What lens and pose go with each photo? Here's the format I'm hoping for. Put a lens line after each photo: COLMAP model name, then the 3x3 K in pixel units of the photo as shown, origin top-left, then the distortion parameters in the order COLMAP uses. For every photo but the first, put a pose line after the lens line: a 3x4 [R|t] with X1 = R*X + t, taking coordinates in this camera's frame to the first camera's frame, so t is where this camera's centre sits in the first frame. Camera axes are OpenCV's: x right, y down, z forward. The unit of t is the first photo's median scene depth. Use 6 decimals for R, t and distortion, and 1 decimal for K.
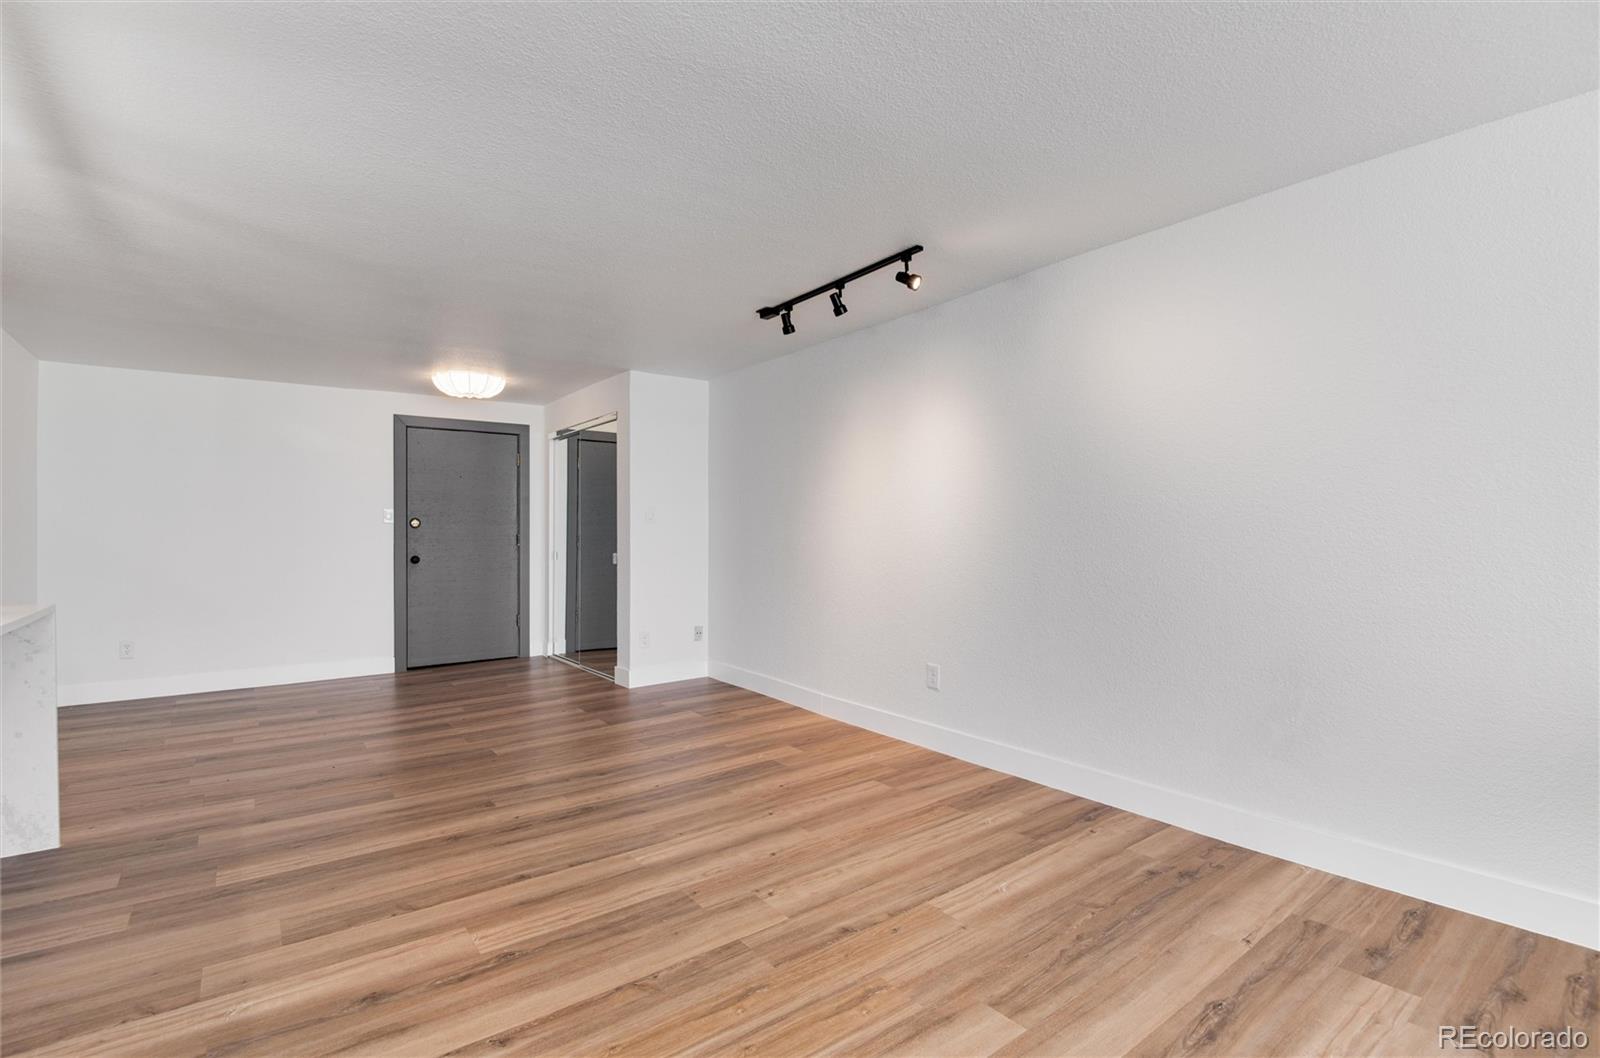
lens RADIAL K [[737.5, 0, 800.0], [0, 737.5, 529.0], [0, 0, 1]] dist [-0.016513, -0.005364]
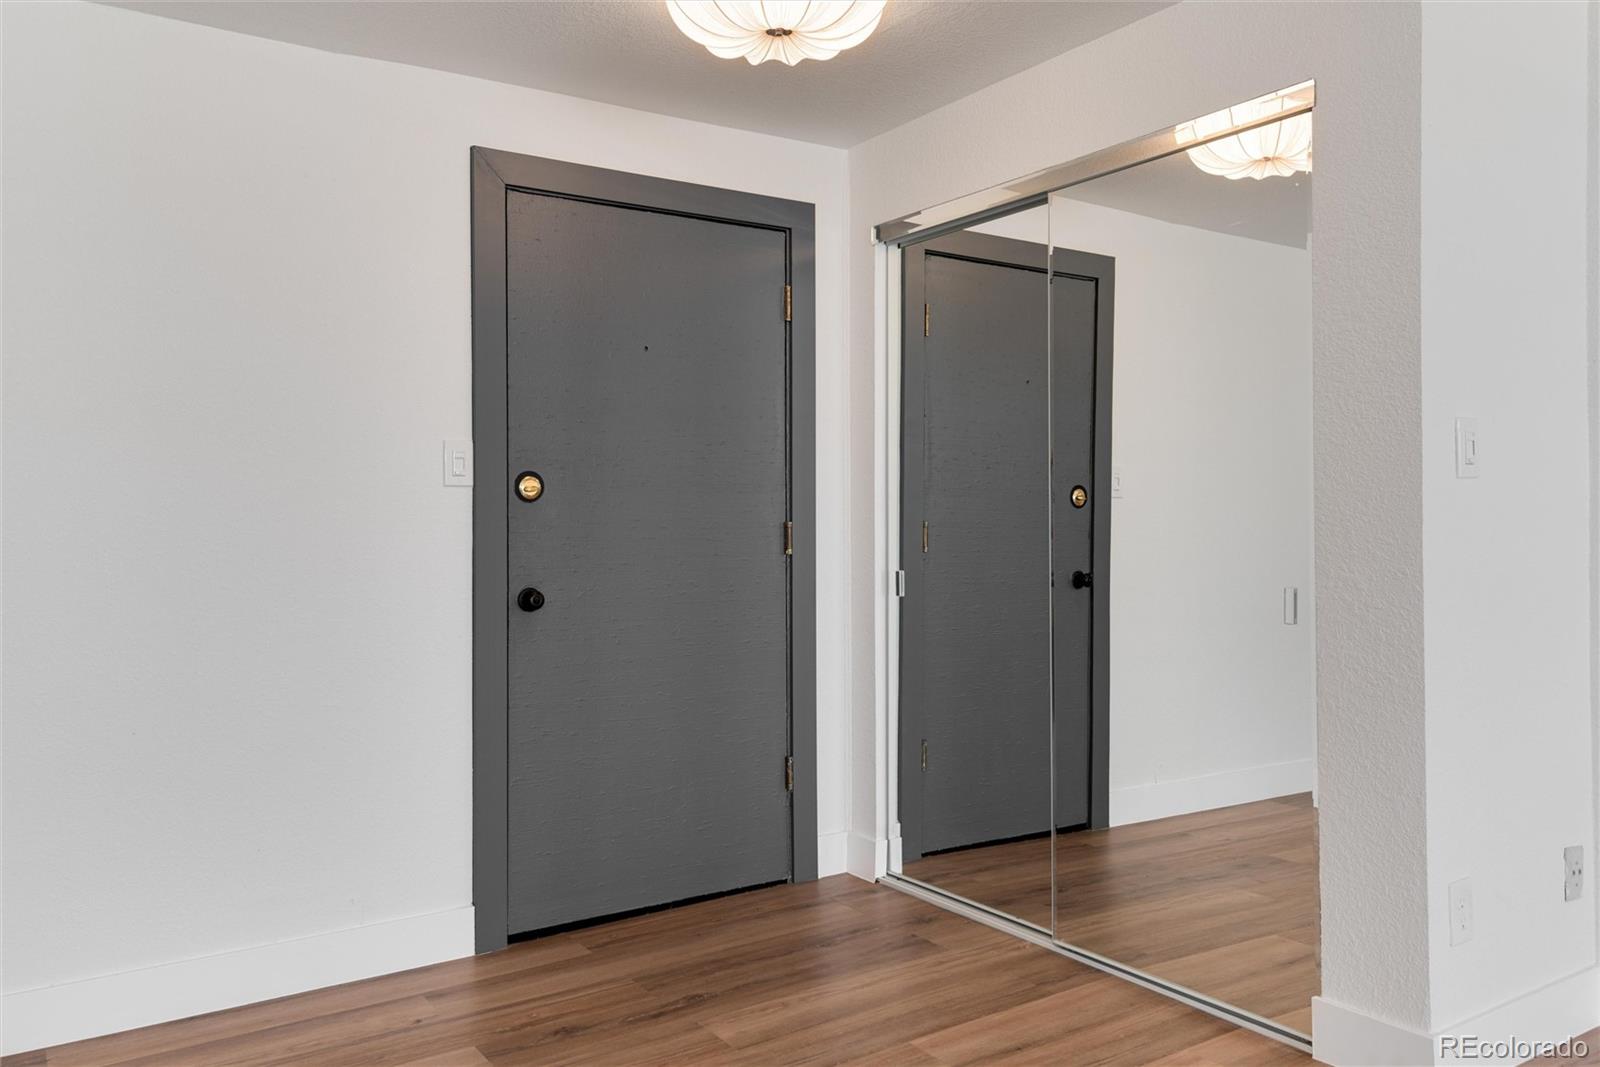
lens RADIAL K [[1226.3, 0, 800.0], [0, 1226.3, 533.5], [0, 0, 1]] dist [0.039783, -0.006084]
pose [[0.998099, -0.004105, -0.061487, -0.864555], [0.004771, 0.999932, 0.010678, 0.017161], [0.061439, -0.010951, 0.998051, 1.074445]]
